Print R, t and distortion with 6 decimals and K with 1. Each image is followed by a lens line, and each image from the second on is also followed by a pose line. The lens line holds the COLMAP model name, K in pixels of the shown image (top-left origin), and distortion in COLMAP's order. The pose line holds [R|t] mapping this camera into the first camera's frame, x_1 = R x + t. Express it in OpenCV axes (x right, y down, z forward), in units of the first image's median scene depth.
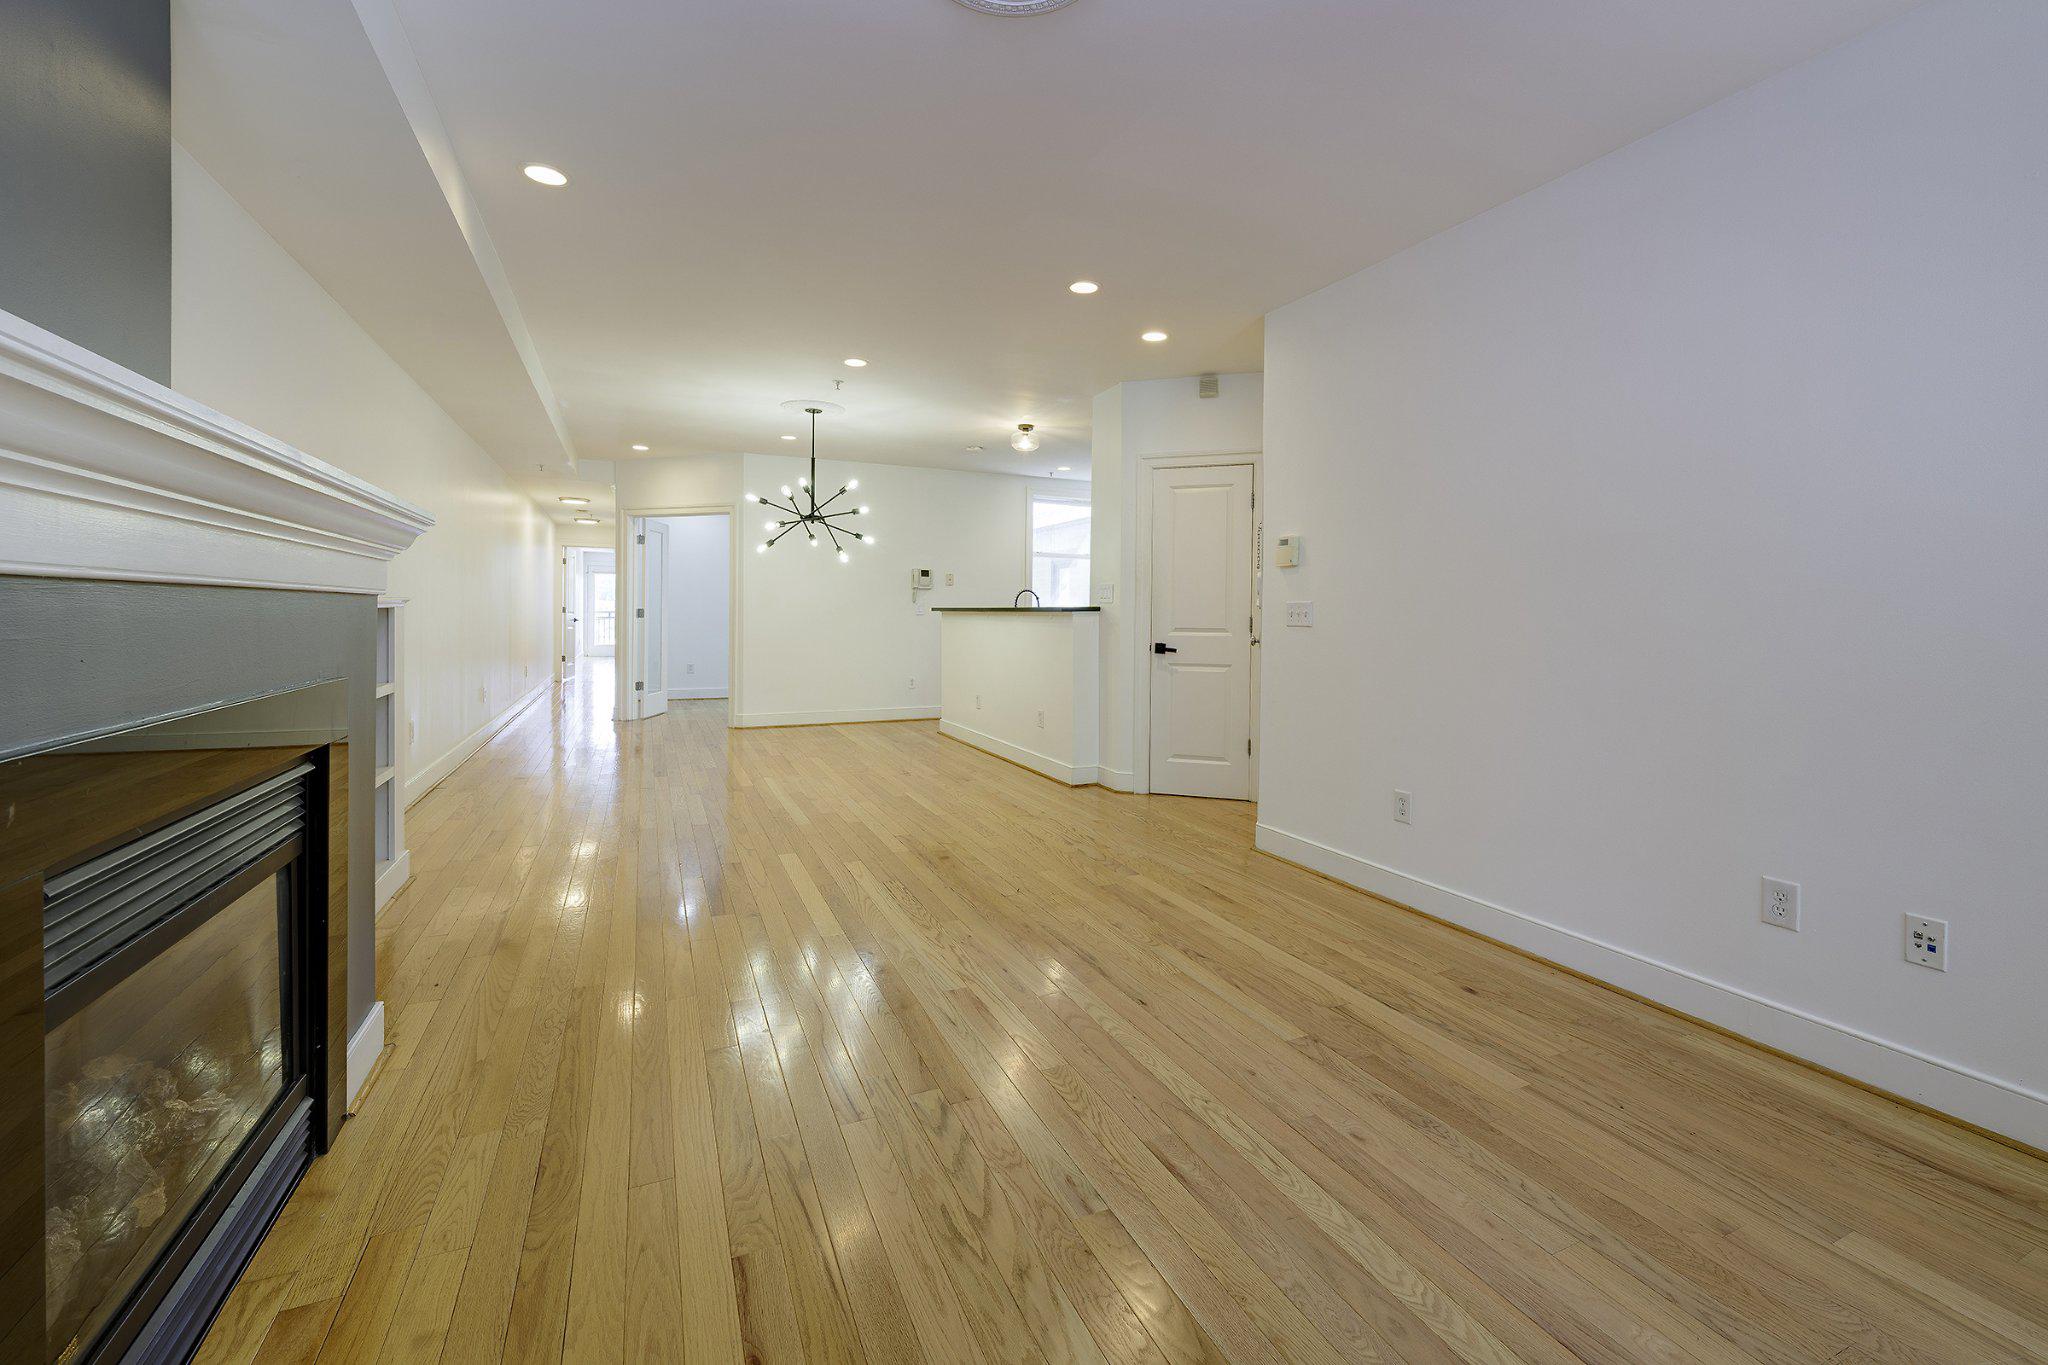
lens RADIAL K [[841.3, 0, 1027.5], [0, 841.3, 626.0], [0, 0, 1]] dist [-0.000157, 0.000060]
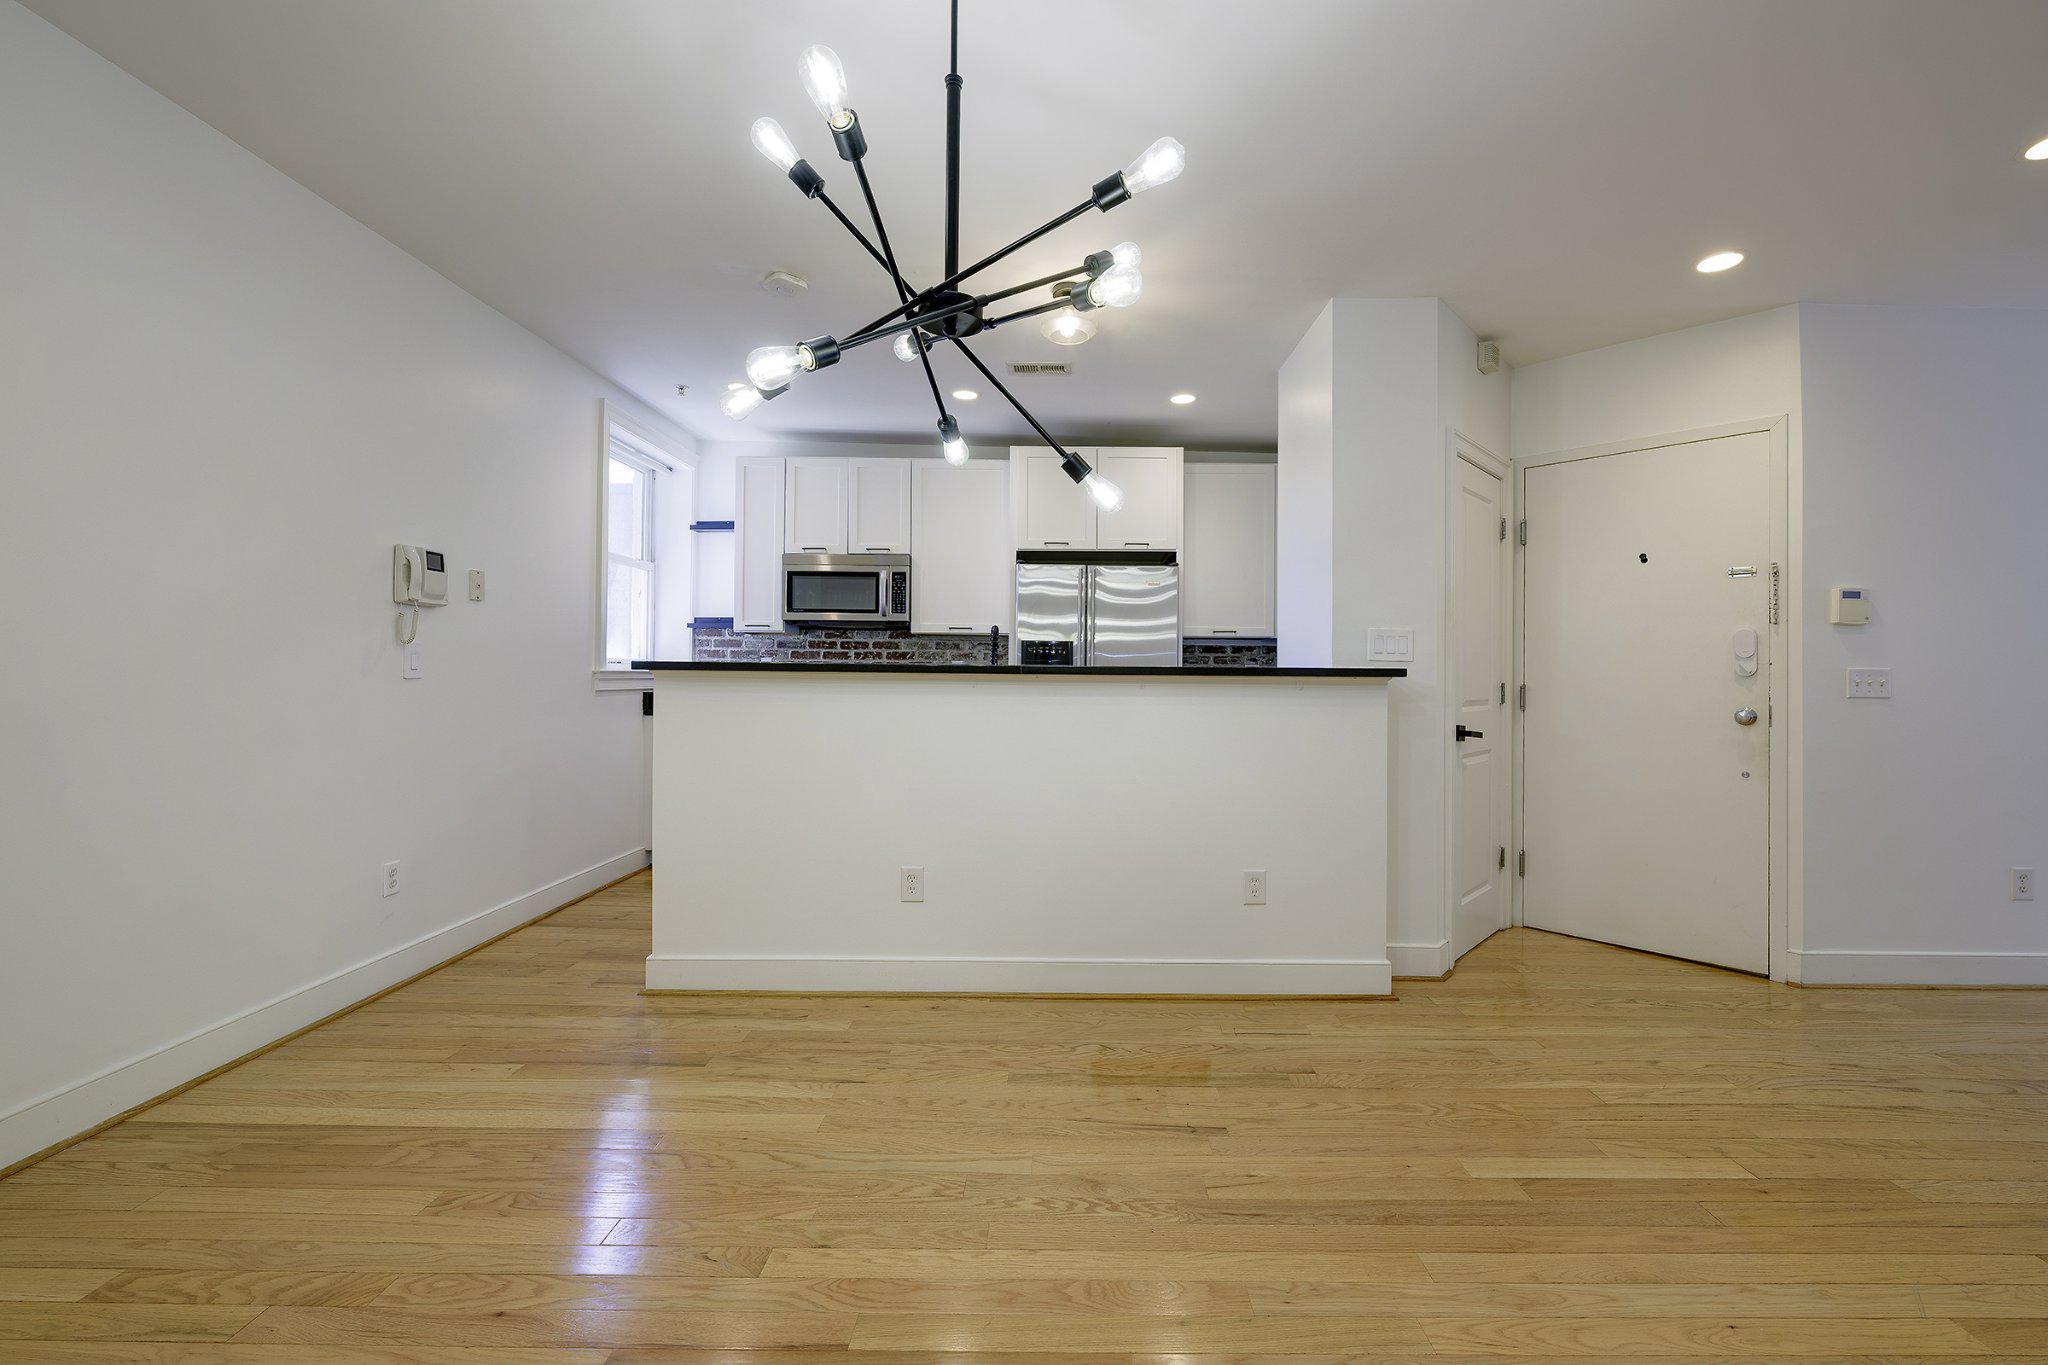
lens RADIAL K [[833.3, 0, 1048.9], [0, 833.3, 669.3], [0, 0, 1]] dist [-0.000880, -0.000180]
pose [[0.412582, -0.001043, 0.910920, -0.446970], [0.008477, 0.999960, -0.002695, -0.019109], [-0.910881, 0.008834, 0.412574, 0.821757]]
